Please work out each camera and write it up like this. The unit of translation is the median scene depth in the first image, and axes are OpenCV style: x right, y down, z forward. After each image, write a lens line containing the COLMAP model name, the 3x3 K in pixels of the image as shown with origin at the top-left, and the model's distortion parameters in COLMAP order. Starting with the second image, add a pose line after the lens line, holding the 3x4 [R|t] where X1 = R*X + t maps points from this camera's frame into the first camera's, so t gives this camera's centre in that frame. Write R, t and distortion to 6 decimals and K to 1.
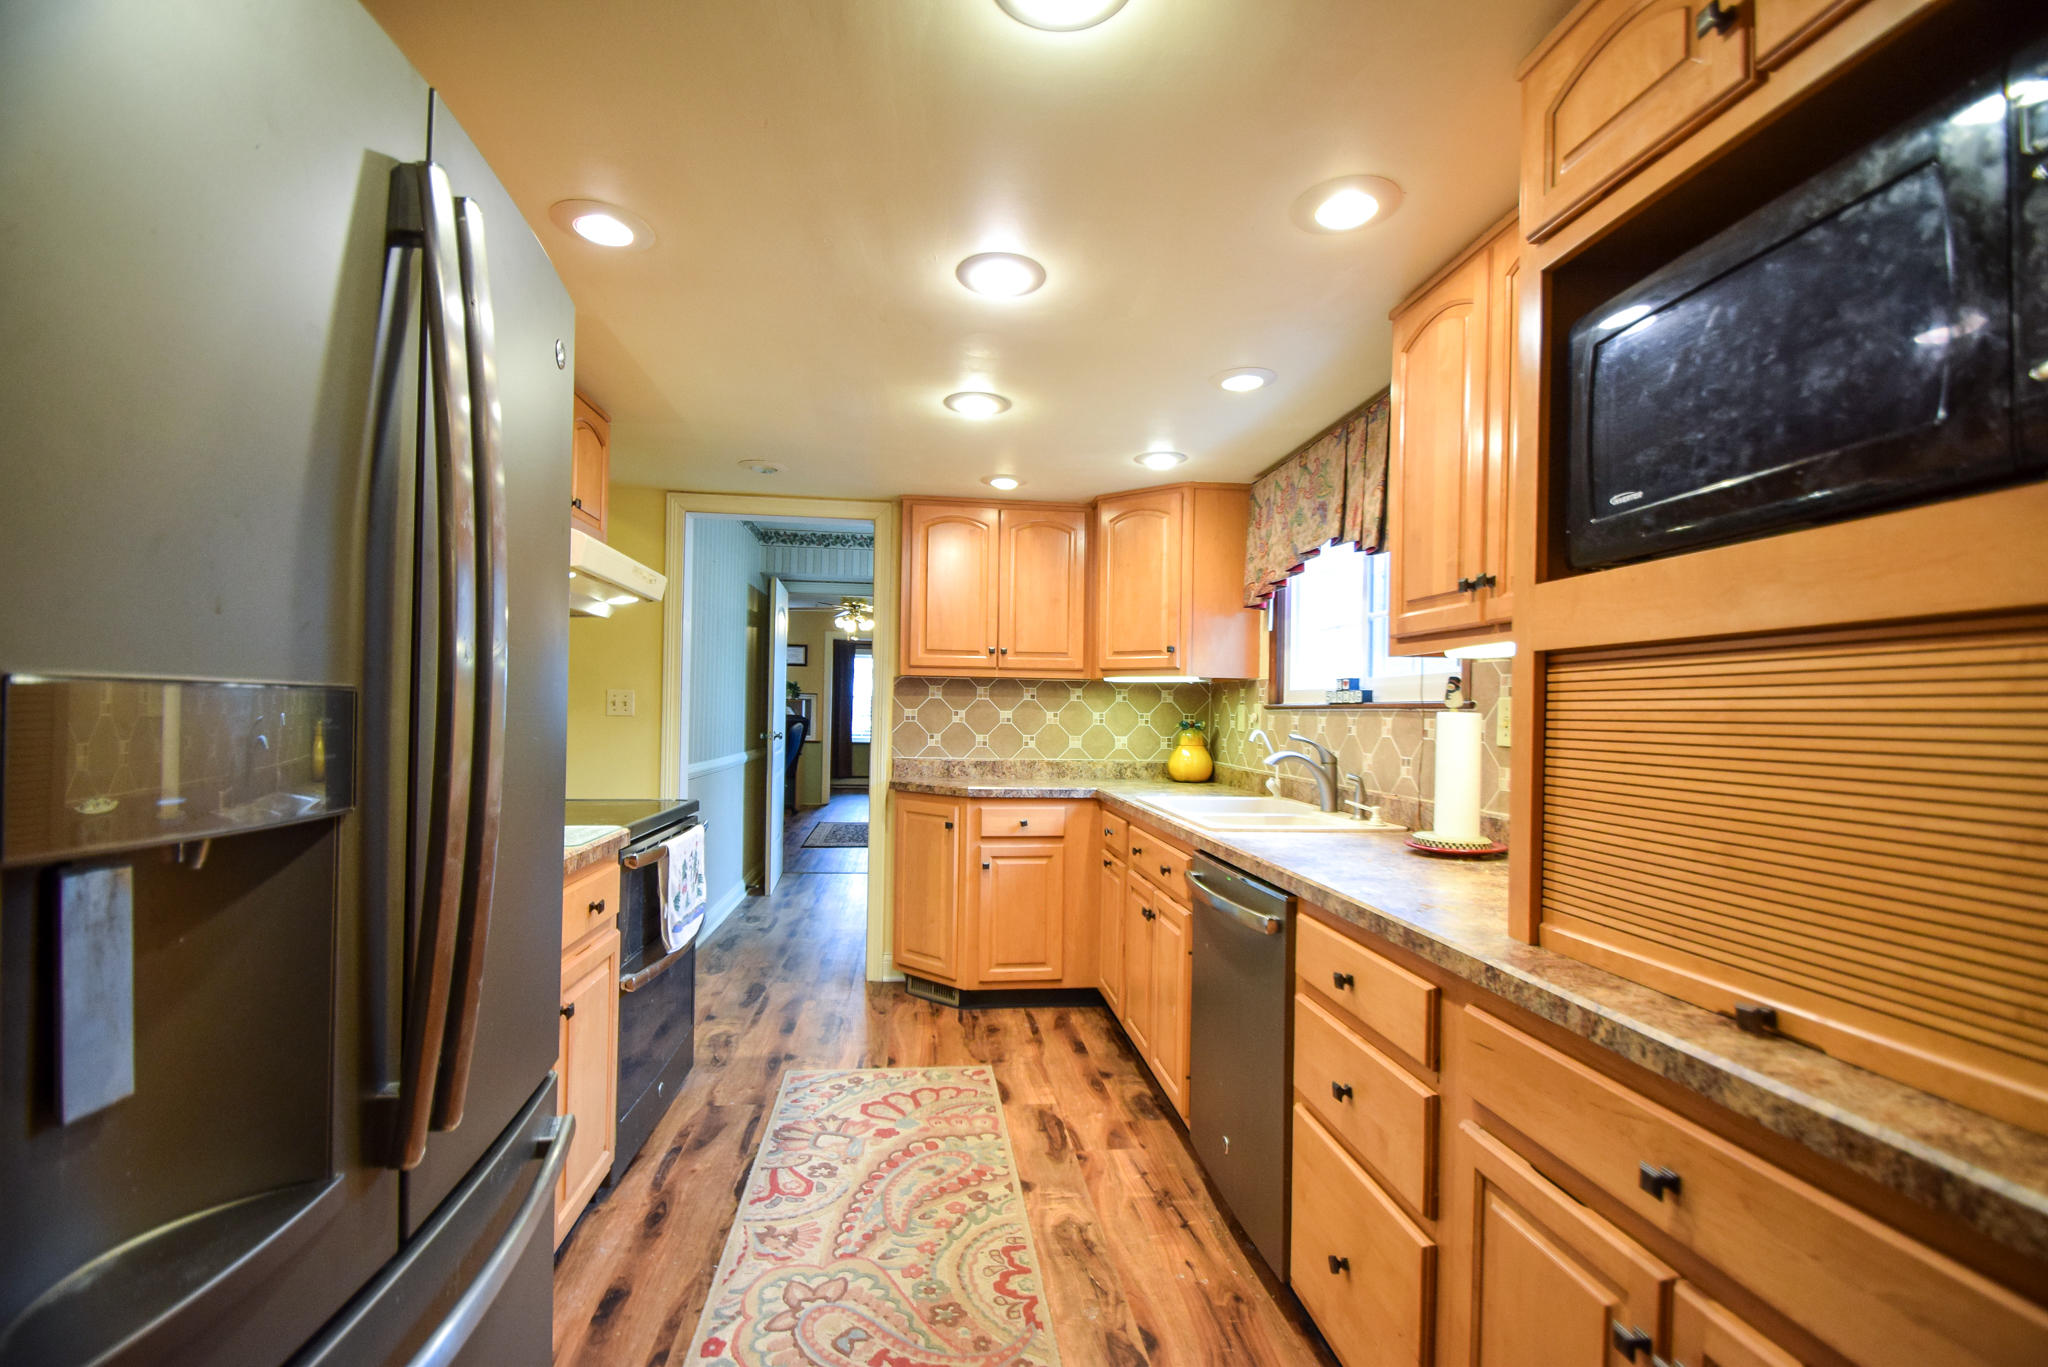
lens RADIAL K [[899.0, 0, 1018.5], [0, 899.0, 701.8], [0, 0, 1]] dist [-0.009035, -0.004215]
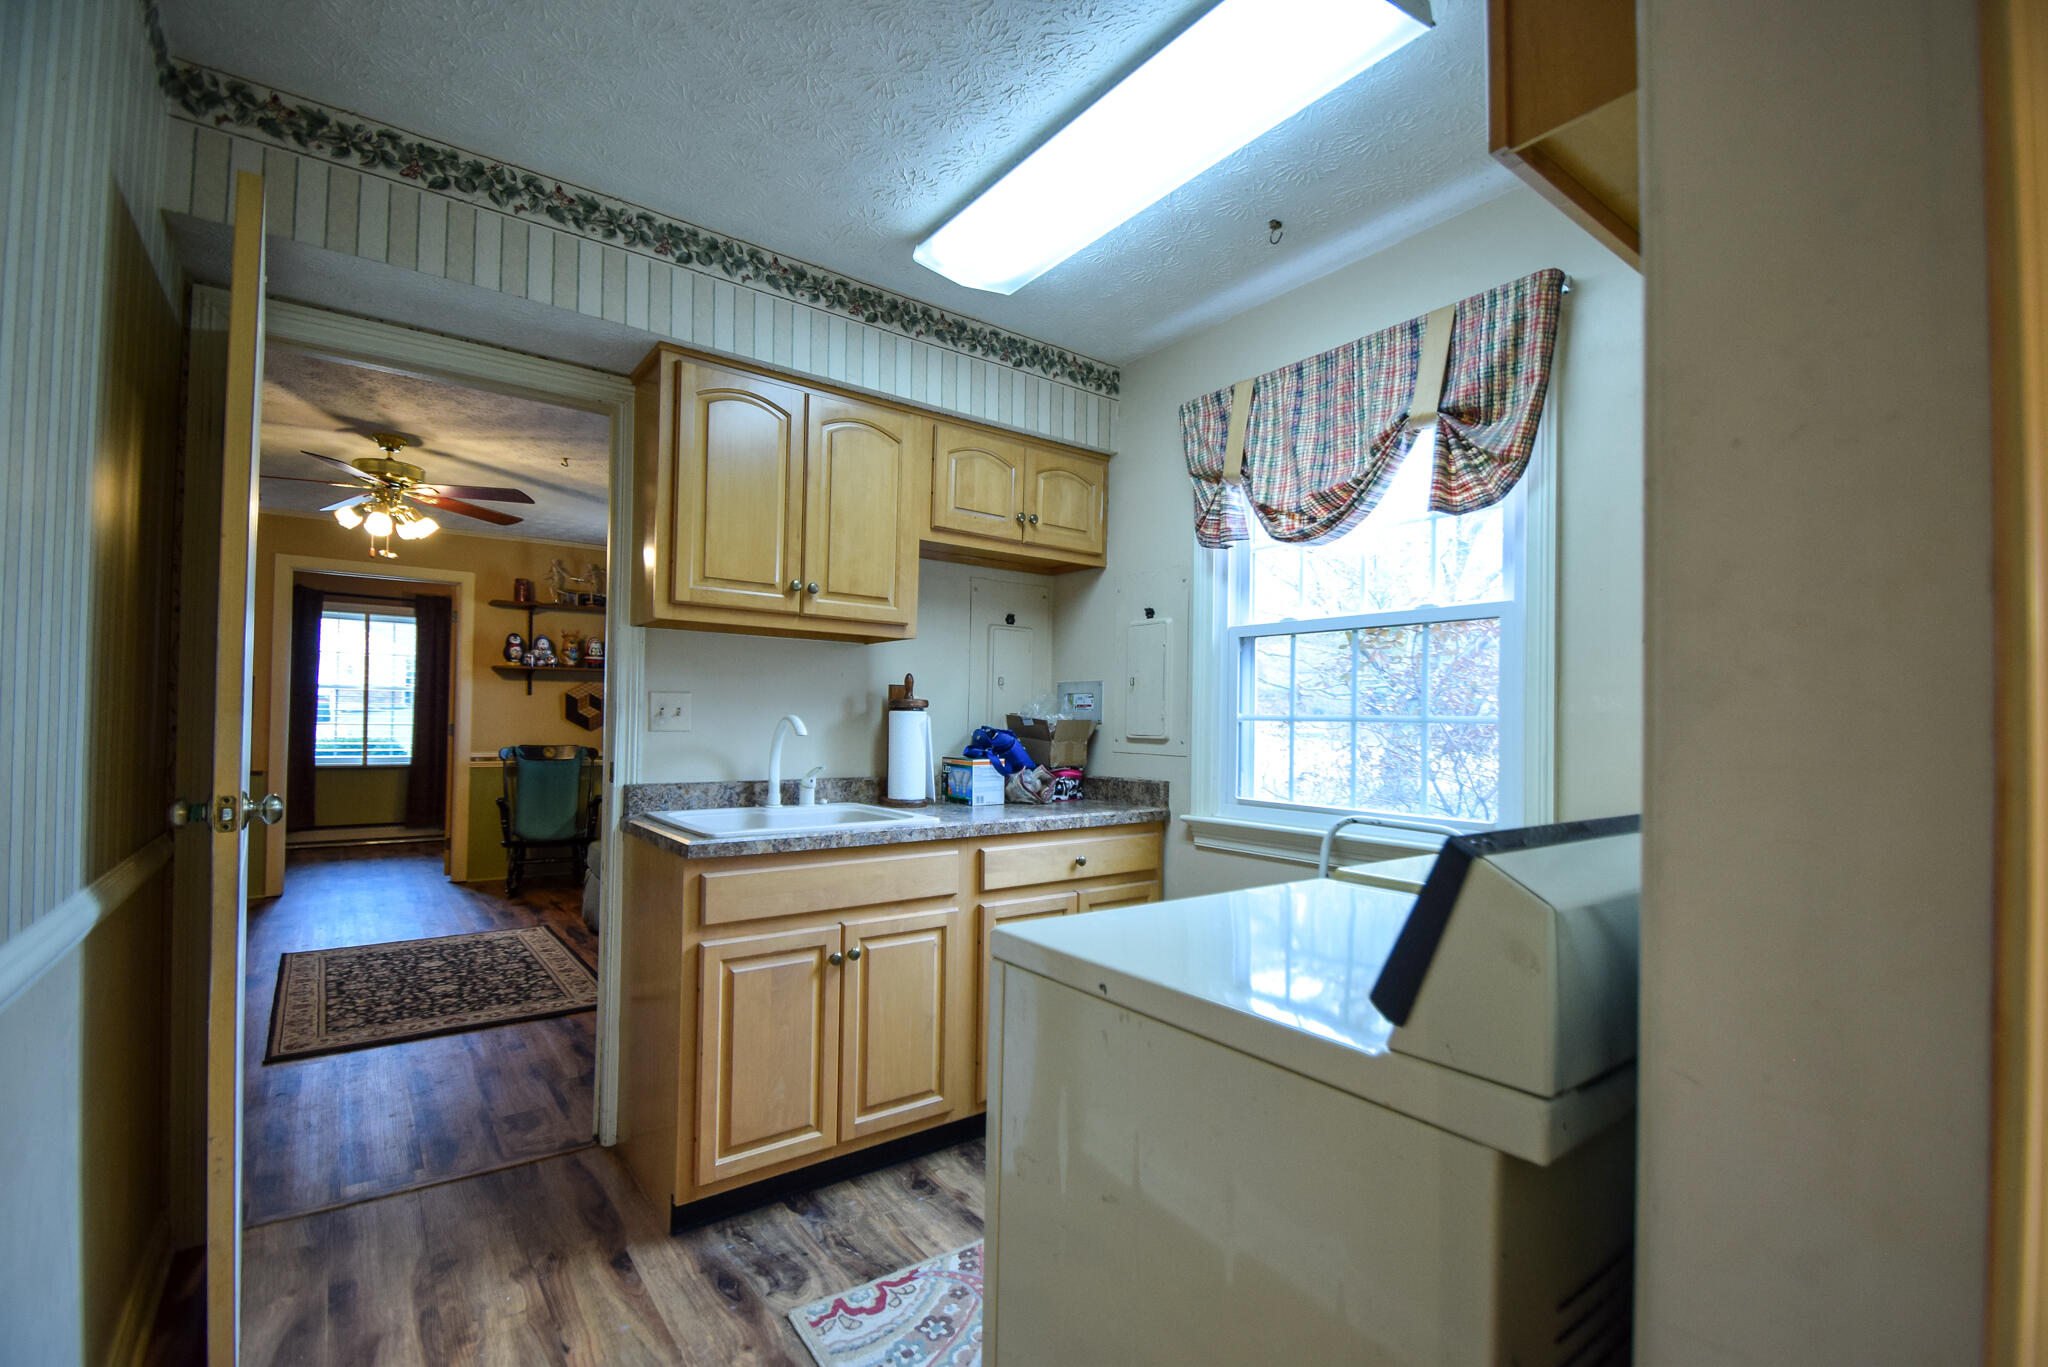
lens RADIAL K [[899.0, 0, 1055.4], [0, 899.0, 700.4], [0, 0, 1]] dist [-0.009035, -0.004215]
pose [[0.846228, 0.003014, 0.532813, -0.394927], [-0.002772, 0.999995, -0.001253, 0.012262], [-0.532814, -0.000416, 0.846232, 1.243117]]
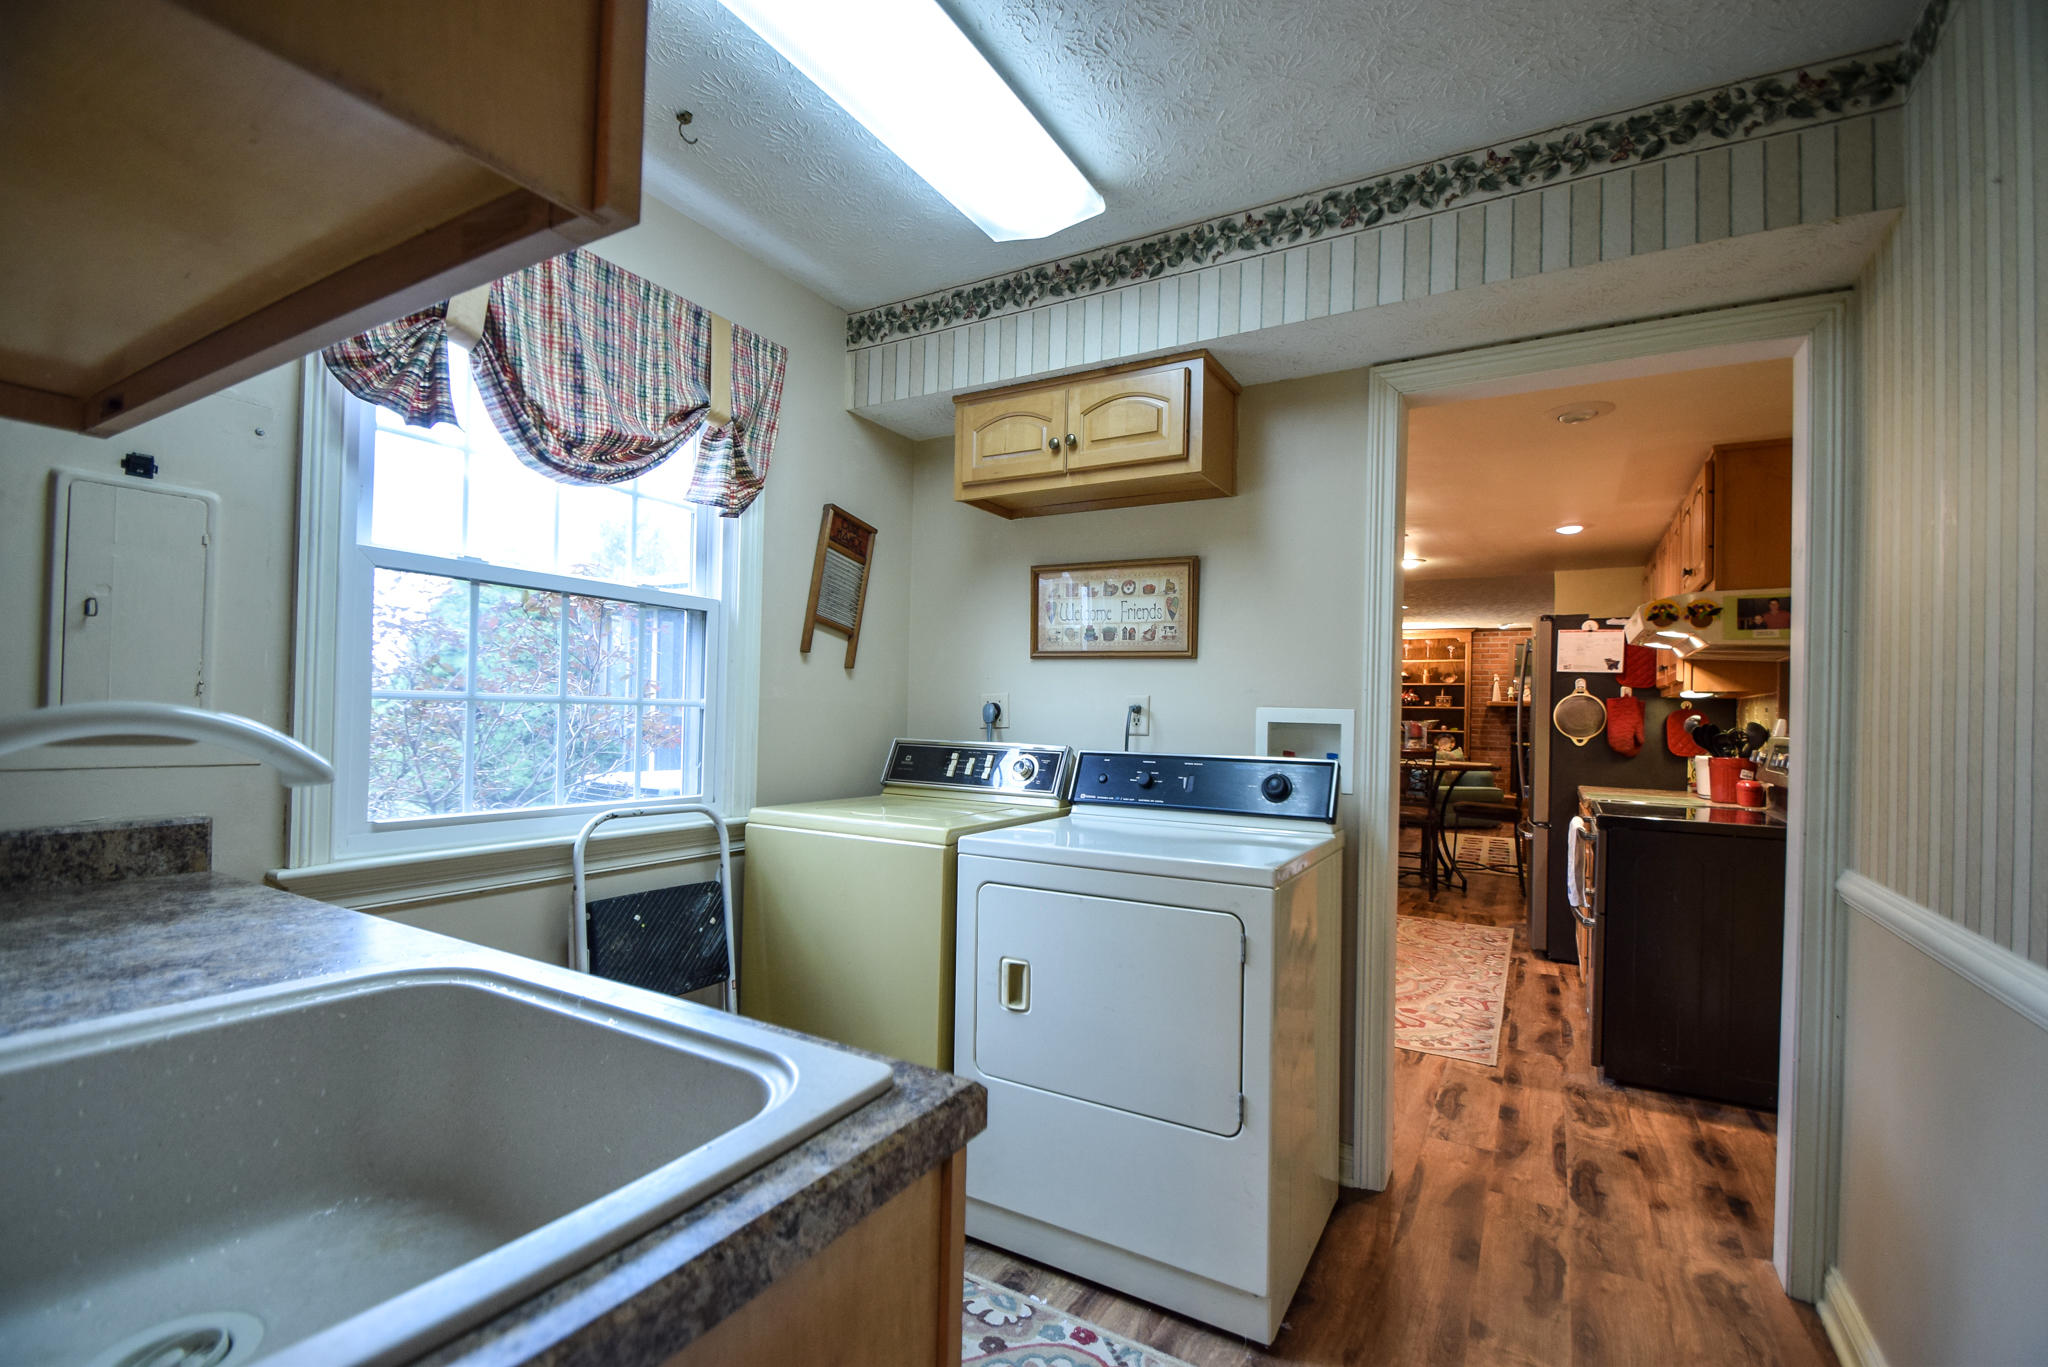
lens RADIAL K [[899.0, 0, 1021.0], [0, 899.0, 703.5], [0, 0, 1]] dist [-0.009035, -0.004215]
pose [[-0.799770, -0.032809, 0.599409, -0.423683], [-0.047564, 0.998830, -0.008791, 0.019520], [-0.598419, -0.035541, -0.800395, 2.167696]]
